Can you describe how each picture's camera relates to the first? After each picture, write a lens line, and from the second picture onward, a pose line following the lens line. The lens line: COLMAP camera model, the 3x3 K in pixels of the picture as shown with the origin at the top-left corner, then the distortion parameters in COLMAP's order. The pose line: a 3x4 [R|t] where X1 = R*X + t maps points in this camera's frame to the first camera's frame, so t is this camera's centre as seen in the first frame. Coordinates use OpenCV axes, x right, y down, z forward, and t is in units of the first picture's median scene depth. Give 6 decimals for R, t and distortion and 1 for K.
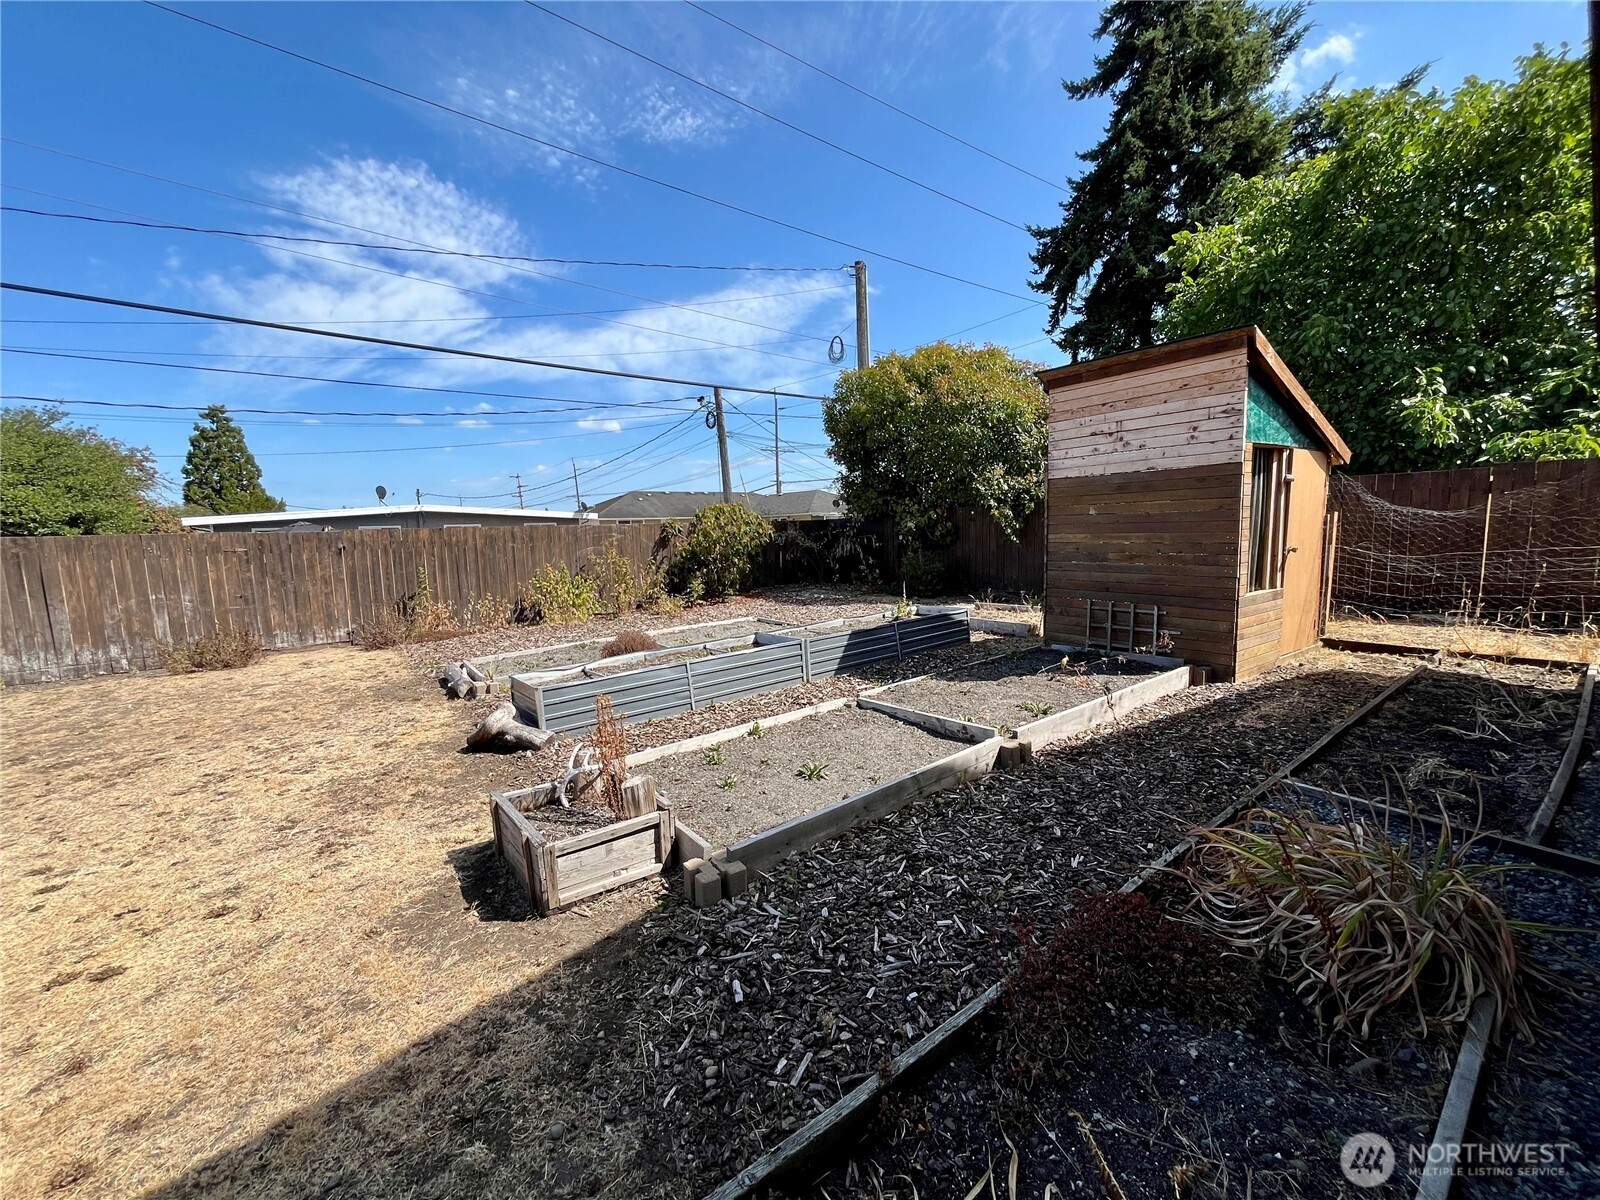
lens RADIAL K [[644.8, 0, 801.0], [0, 644.8, 596.0], [0, 0, 1]] dist [0.002890, -0.000628]
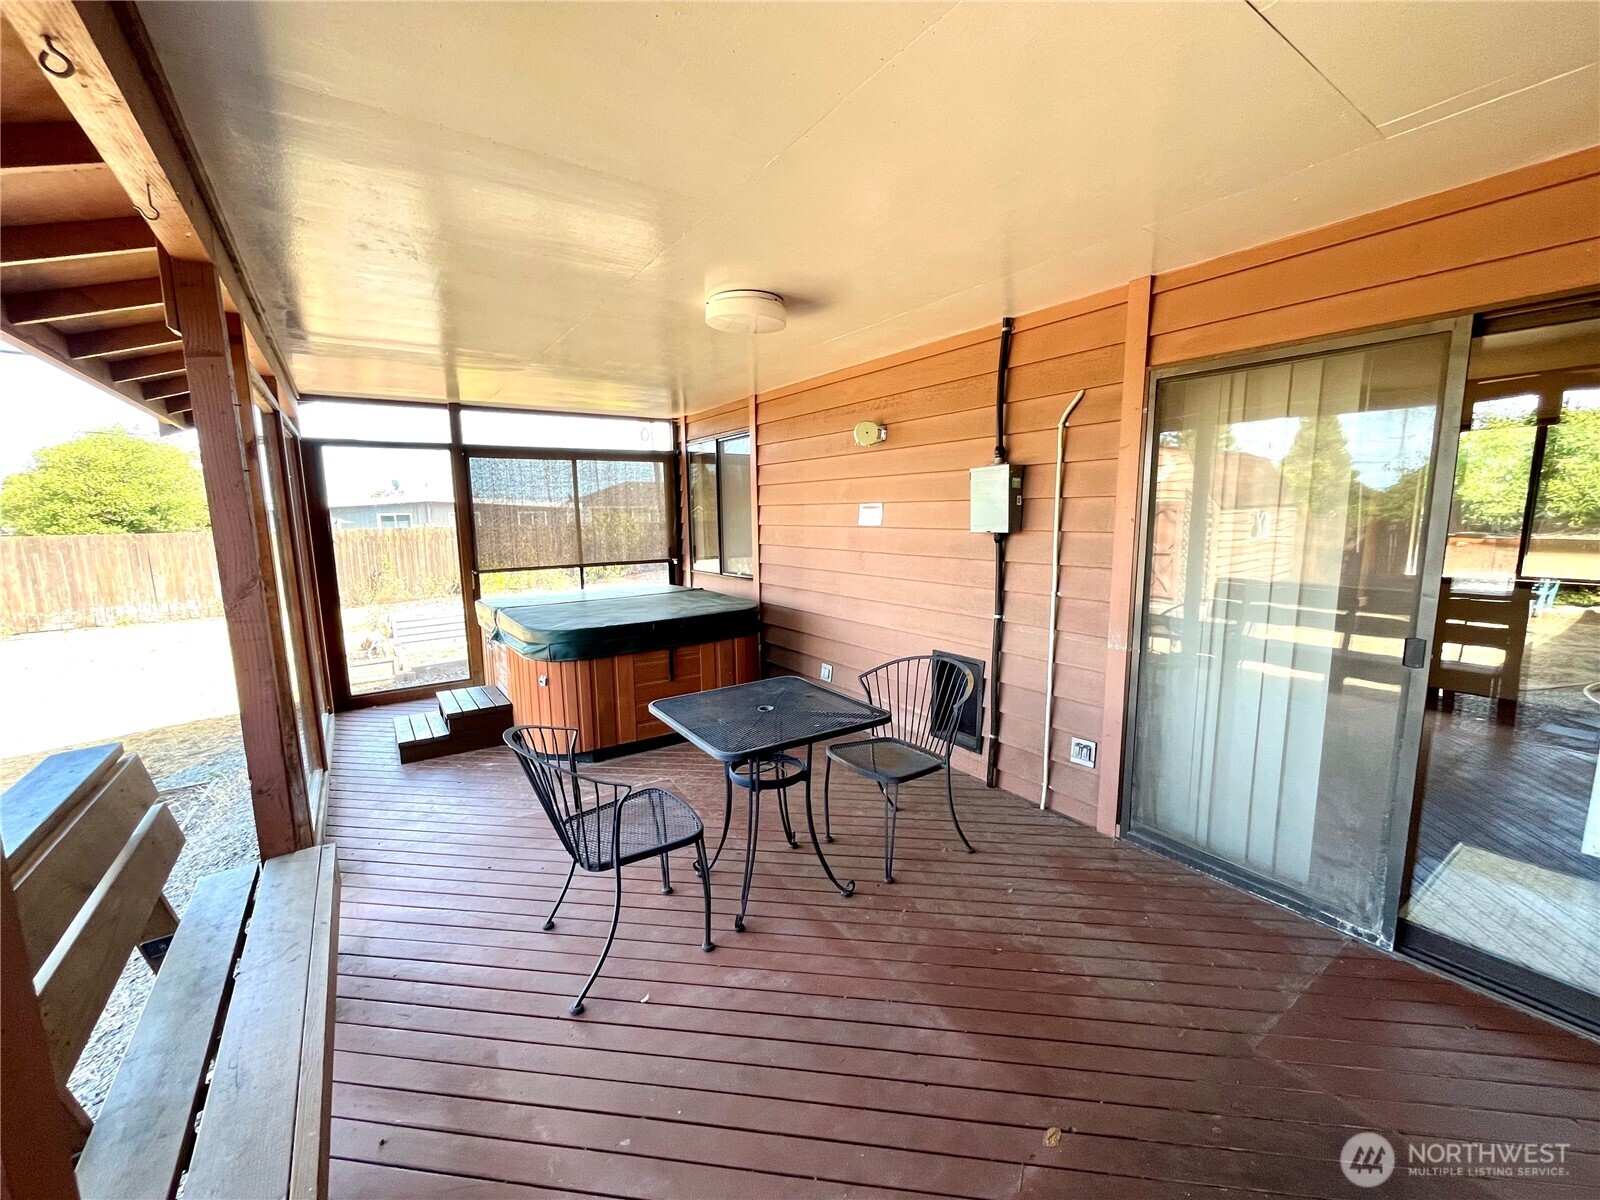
lens RADIAL K [[644.8, 0, 801.2], [0, 644.8, 599.1], [0, 0, 1]] dist [0.002890, -0.000628]
pose [[0.998700, 0.021290, -0.046315, 0.451743], [-0.019903, 0.999345, 0.030212, -0.006316], [0.046928, -0.029251, 0.998470, -0.456512]]
